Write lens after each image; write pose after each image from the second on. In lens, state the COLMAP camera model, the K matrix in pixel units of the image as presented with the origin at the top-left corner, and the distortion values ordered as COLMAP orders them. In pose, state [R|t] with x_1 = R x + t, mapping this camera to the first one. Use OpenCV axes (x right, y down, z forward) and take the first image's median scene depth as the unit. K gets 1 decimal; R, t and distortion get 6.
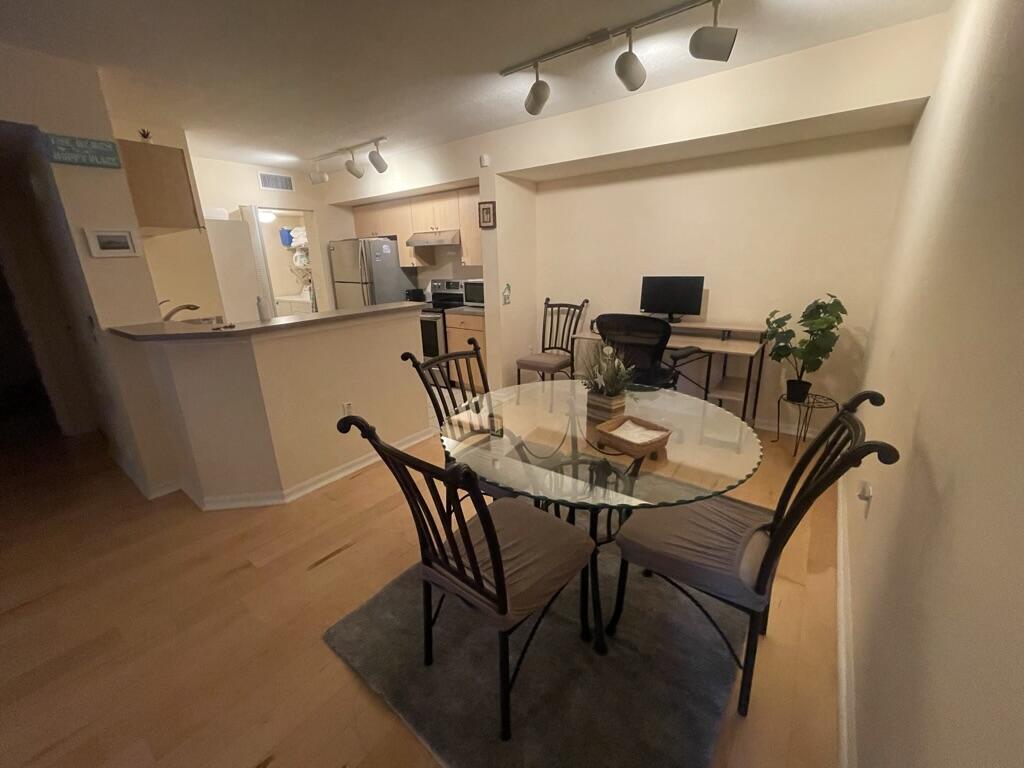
lens RADIAL K [[415.4, 0, 512.0], [0, 415.4, 384.0], [0, 0, 1]] dist [-0.013833, 0.000042]
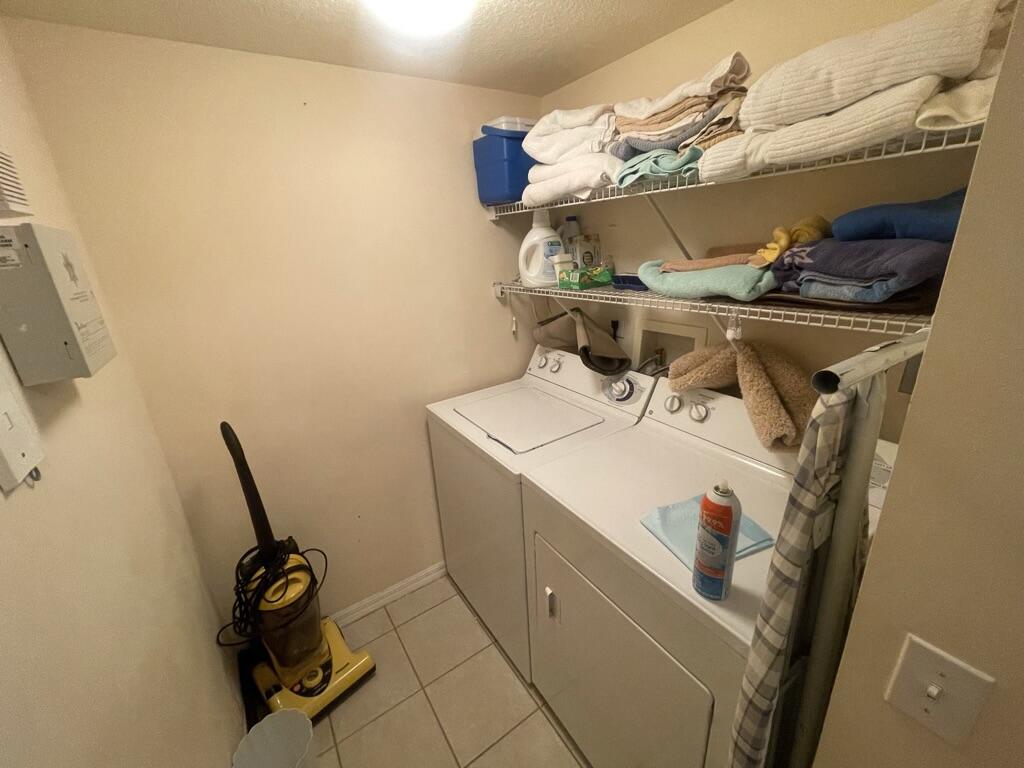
lens RADIAL K [[415.4, 0, 512.0], [0, 415.4, 384.0], [0, 0, 1]] dist [-0.013833, 0.000042]
pose [[0.949206, 0.075387, -0.305491, -0.568416], [-0.059207, 0.996324, 0.061904, -0.305620], [0.309035, -0.040672, 0.950181, 0.956698]]
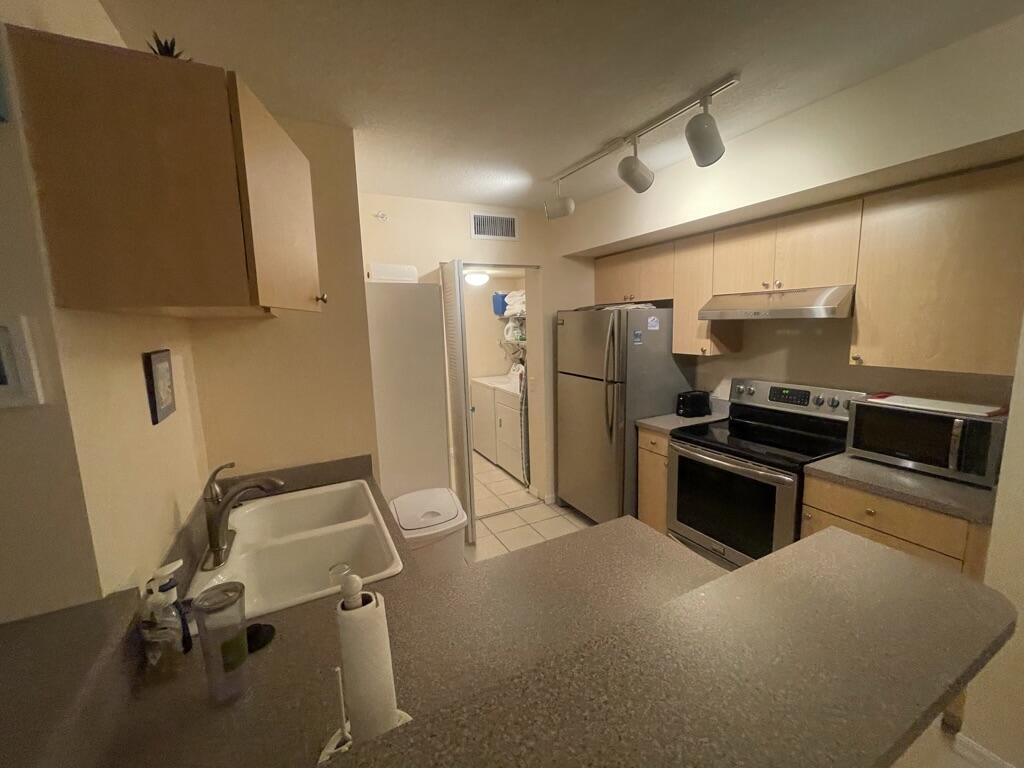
lens RADIAL K [[415.4, 0, 512.0], [0, 415.4, 384.0], [0, 0, 1]] dist [-0.013833, 0.000042]
pose [[0.898753, 0.060497, -0.434262, -0.221952], [-0.117086, 0.987583, -0.104743, -0.159657], [0.422533, 0.144984, 0.894676, 0.416331]]
